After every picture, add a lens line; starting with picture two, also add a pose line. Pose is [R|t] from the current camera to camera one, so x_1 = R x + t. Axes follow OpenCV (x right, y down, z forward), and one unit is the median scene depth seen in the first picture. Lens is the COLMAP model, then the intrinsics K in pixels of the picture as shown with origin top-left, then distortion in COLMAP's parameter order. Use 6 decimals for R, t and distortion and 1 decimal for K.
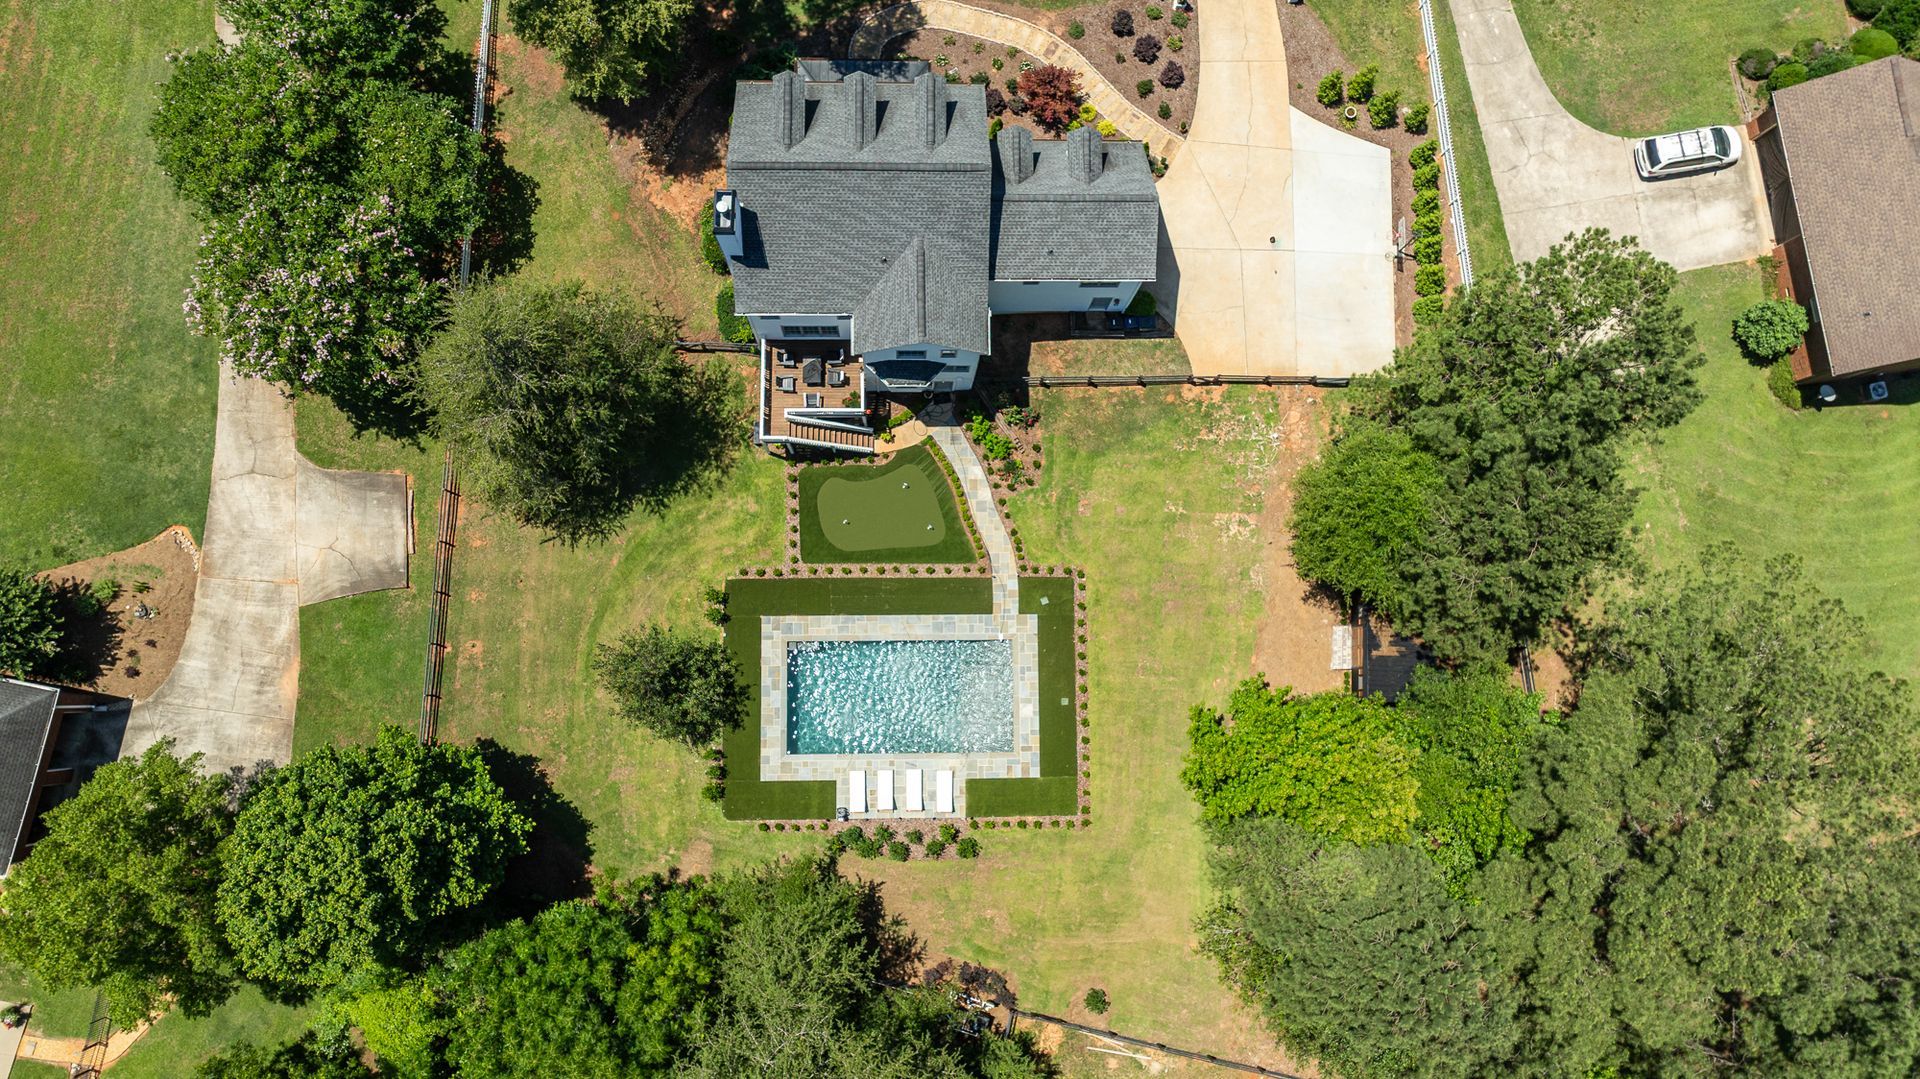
lens RADIAL K [[1517.2, 0, 1000.5], [0, 1517.2, 542.1], [0, 0, 1]] dist [0.006995, -0.004029]
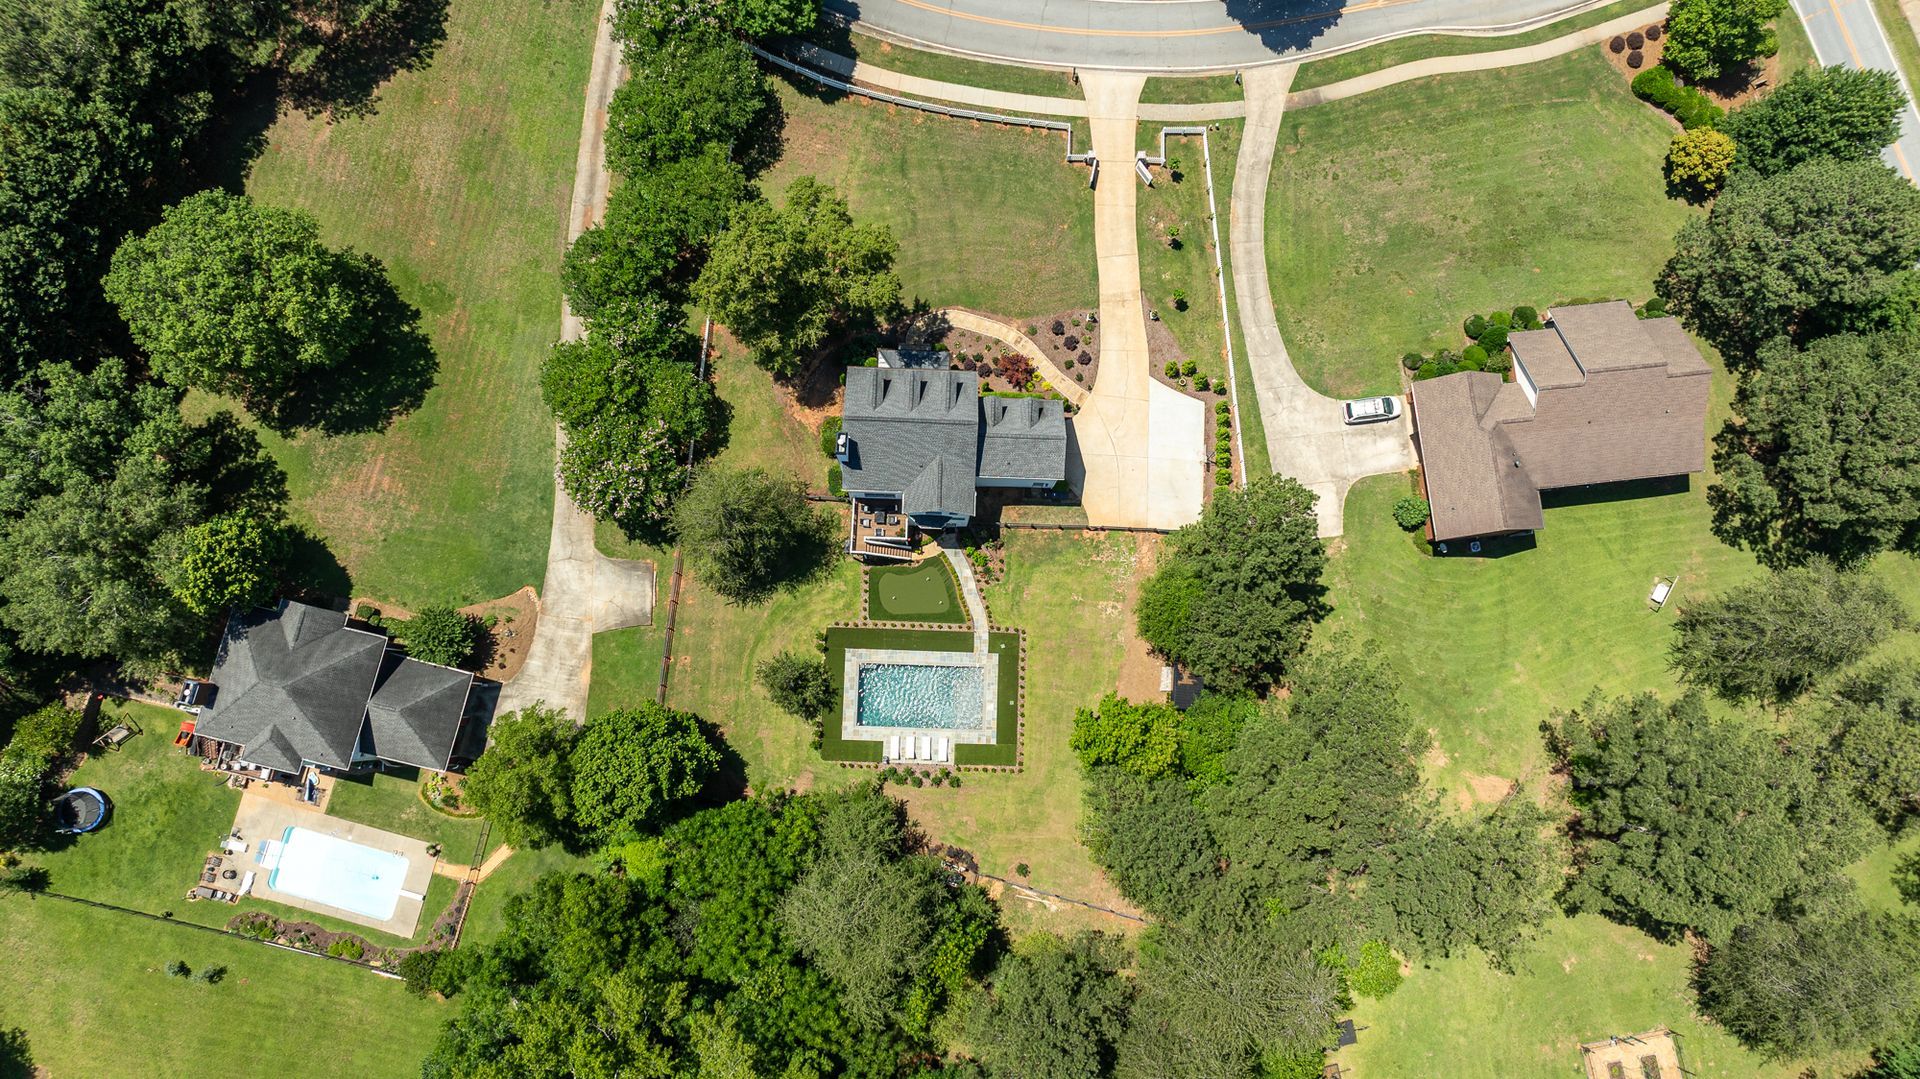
lens RADIAL K [[1357.4, 0, 990.0], [0, 1357.4, 541.0], [0, 0, 1]] dist [0.002538, -0.000892]
pose [[0.999095, 0.037921, -0.019284, 0.040479], [-0.038388, 0.998963, -0.024479, -0.046087], [0.018336, 0.025197, 0.999514, -0.614804]]
